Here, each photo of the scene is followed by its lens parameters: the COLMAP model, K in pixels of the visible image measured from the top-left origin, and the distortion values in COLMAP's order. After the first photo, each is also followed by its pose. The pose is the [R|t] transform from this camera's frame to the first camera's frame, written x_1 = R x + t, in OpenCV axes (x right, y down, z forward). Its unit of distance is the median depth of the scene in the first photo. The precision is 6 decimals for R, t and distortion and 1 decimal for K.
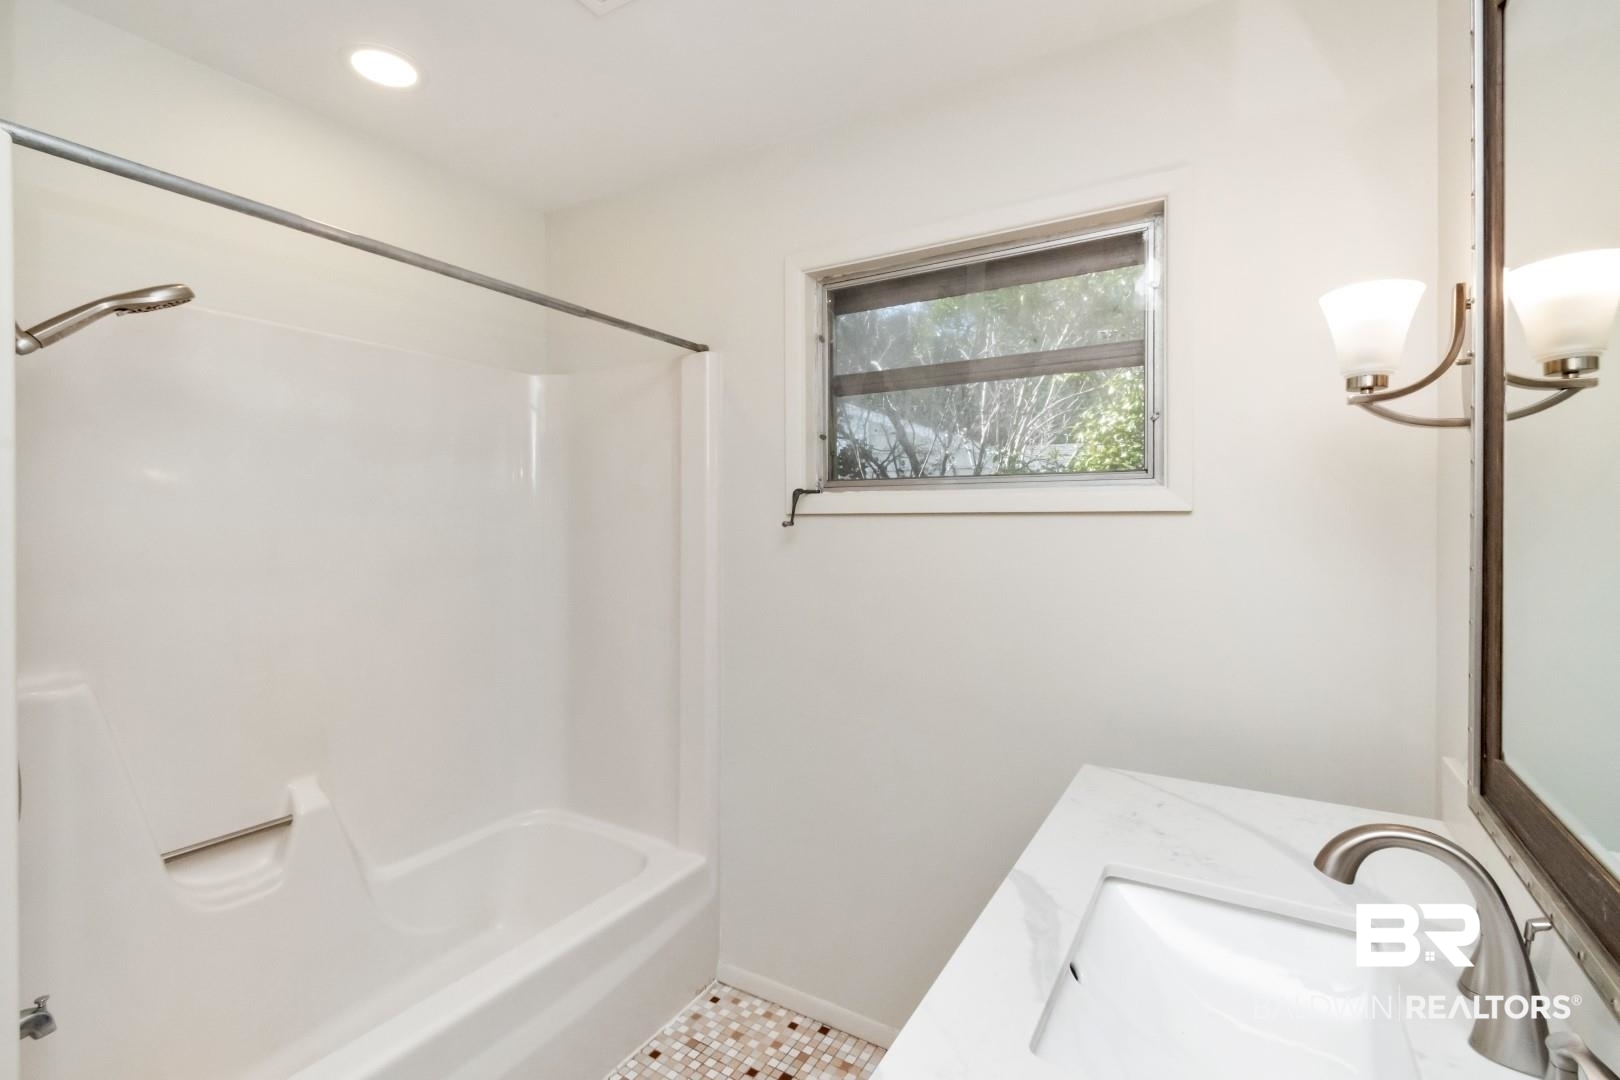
lens RADIAL K [[744.8, 0, 810.9], [0, 744.8, 524.8], [0, 0, 1]] dist [0.005978, -0.001428]
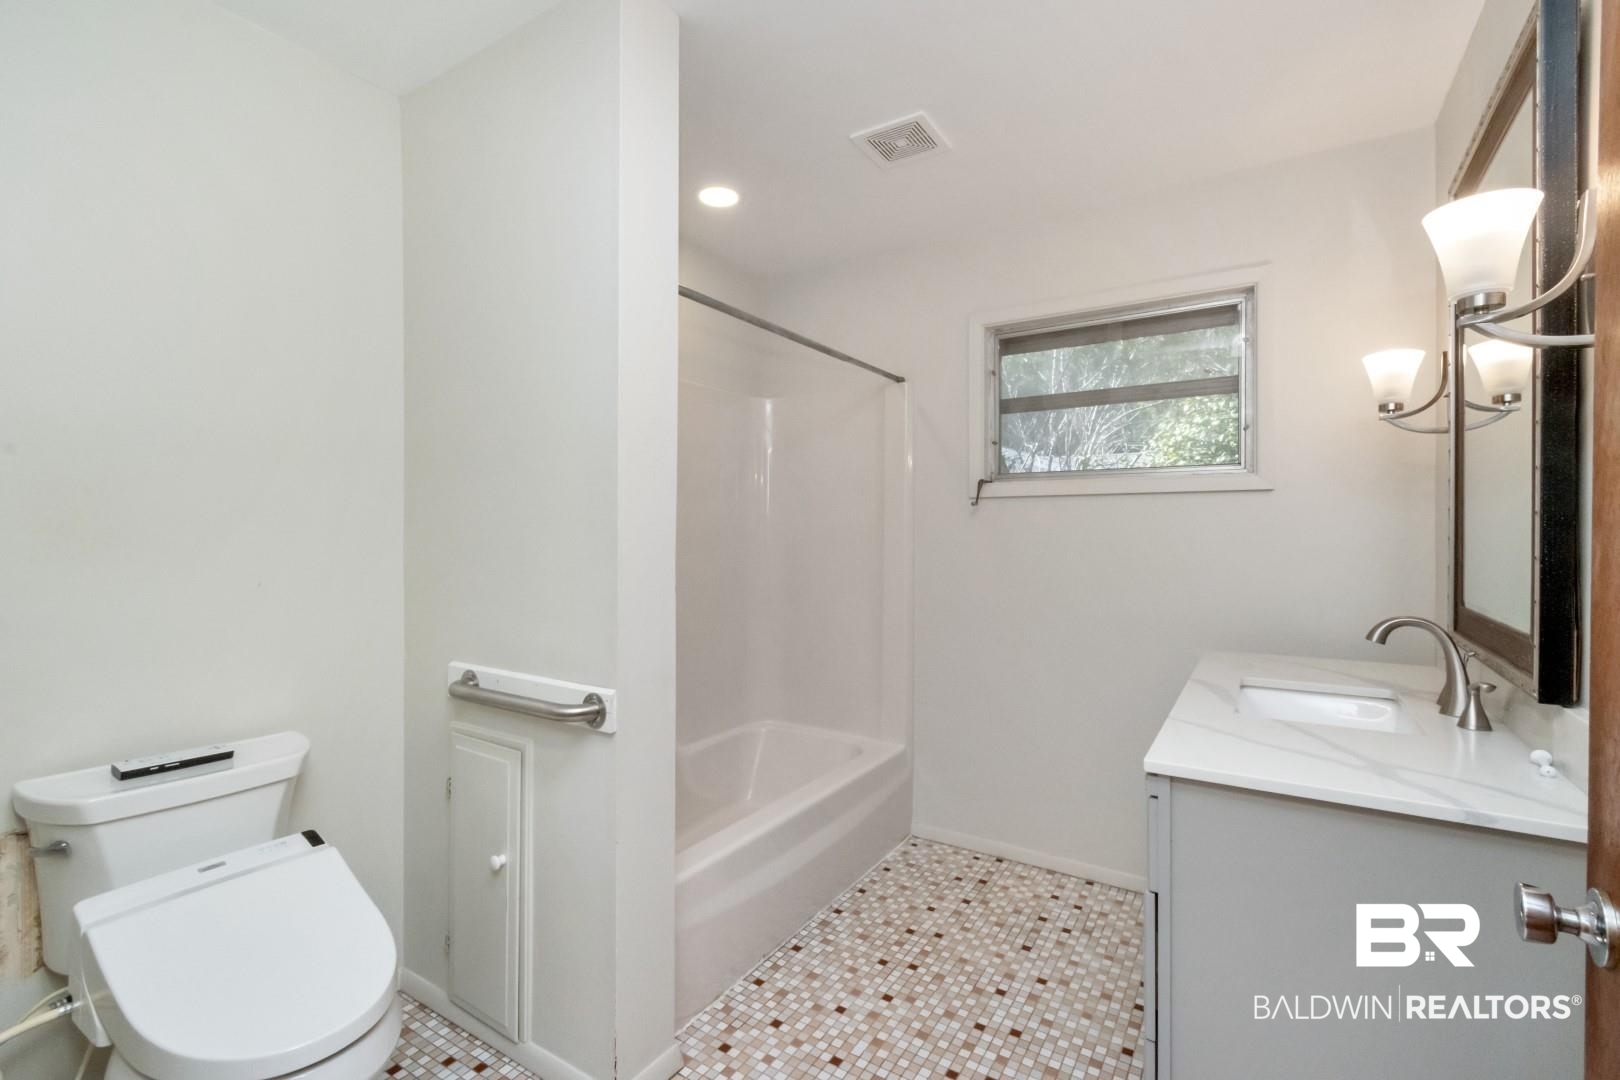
lens RADIAL K [[744.8, 0, 799.5], [0, 744.8, 535.4], [0, 0, 1]] dist [0.005978, -0.001428]
pose [[0.999613, 0.001282, -0.027782, -0.338239], [-0.001368, 0.999994, -0.003102, 0.066398], [0.027778, 0.003139, 0.999609, -0.449877]]
